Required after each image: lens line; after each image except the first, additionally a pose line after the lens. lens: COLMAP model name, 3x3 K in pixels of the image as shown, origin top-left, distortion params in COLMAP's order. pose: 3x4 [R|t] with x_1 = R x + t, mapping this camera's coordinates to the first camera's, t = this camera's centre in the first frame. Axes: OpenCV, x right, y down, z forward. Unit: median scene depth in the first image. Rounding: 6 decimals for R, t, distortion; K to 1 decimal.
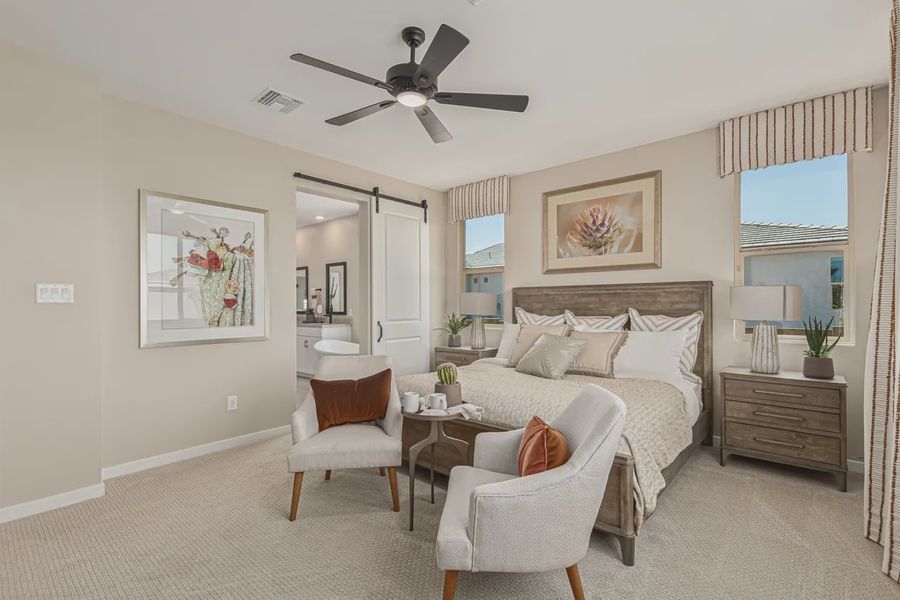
lens RADIAL K [[419.3, 0, 445.4], [0, 419.3, 300.5], [0, 0, 1]] dist [0.005750, -0.000526]
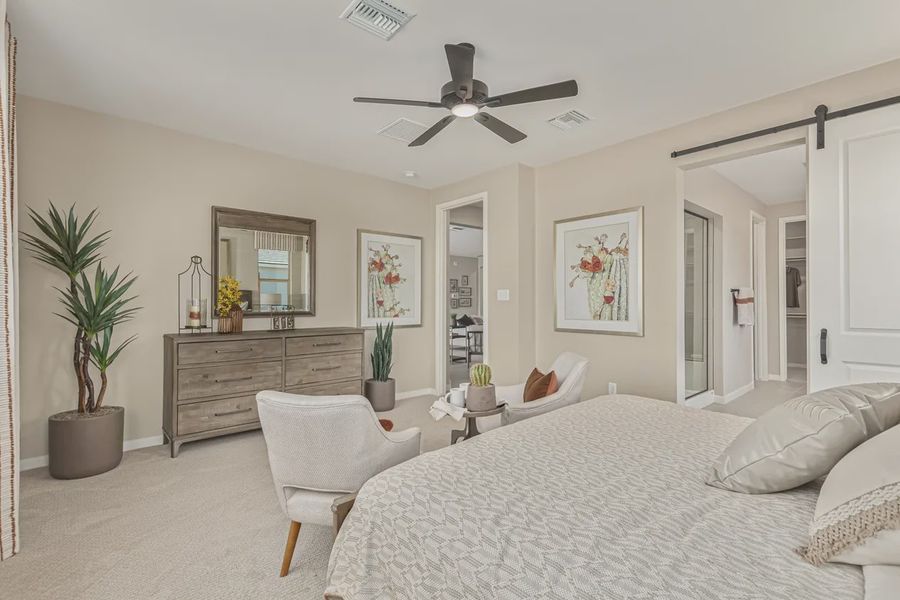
lens RADIAL K [[419.3, 0, 452.3], [0, 419.3, 300.6], [0, 0, 1]] dist [0.005750, -0.000526]
pose [[-0.117690, -0.005164, -0.993037, 0.556884], [0.006219, 0.999963, -0.005937, 0.010845], [0.993031, -0.006875, -0.117654, 0.607388]]
